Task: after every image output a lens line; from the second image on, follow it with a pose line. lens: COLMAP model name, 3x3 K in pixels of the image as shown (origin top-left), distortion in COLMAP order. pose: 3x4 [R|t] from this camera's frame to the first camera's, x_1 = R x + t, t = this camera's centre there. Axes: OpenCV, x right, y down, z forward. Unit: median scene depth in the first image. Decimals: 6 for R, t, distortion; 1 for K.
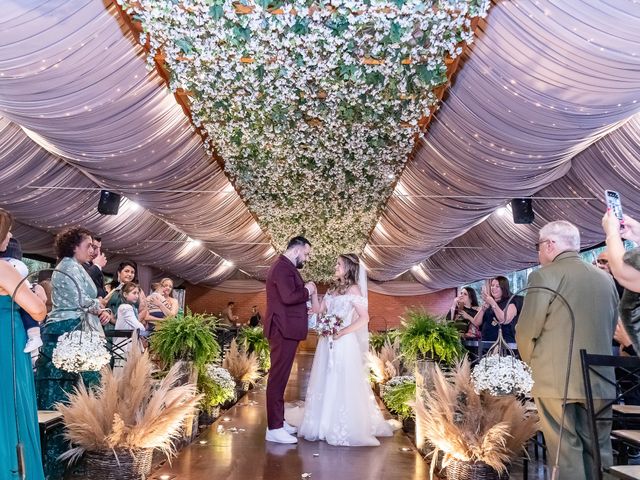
lens RADIAL K [[495.5, 0, 320.0], [0, 495.5, 240.0], [0, 0, 1]] dist [0.038113, -0.006685]
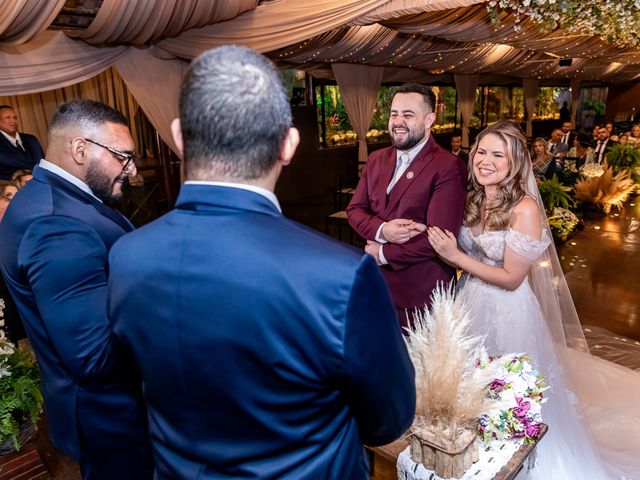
lens RADIAL K [[495.5, 0, 320.0], [0, 495.5, 240.0], [0, 0, 1]] dist [0.038113, -0.006685]
pose [[0.738206, 0.128270, -0.662267, 0.179302], [0.169148, 0.915193, 0.365802, -0.384287], [0.653024, -0.382058, 0.653905, -1.096557]]
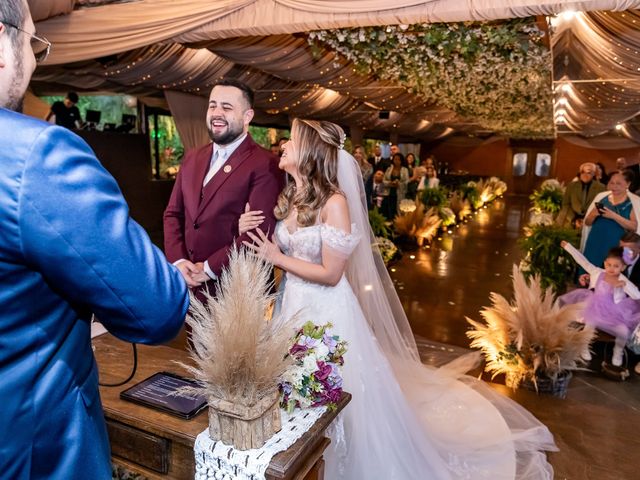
lens RADIAL K [[501.9, 0, 320.0], [0, 501.9, 240.0], [0, 0, 1]] dist [0.004994, 0.004375]
pose [[0.907501, 0.075087, -0.413284, 0.199168], [0.065773, 0.946355, 0.316364, -0.328413], [0.414869, -0.314283, 0.853879, -1.090460]]
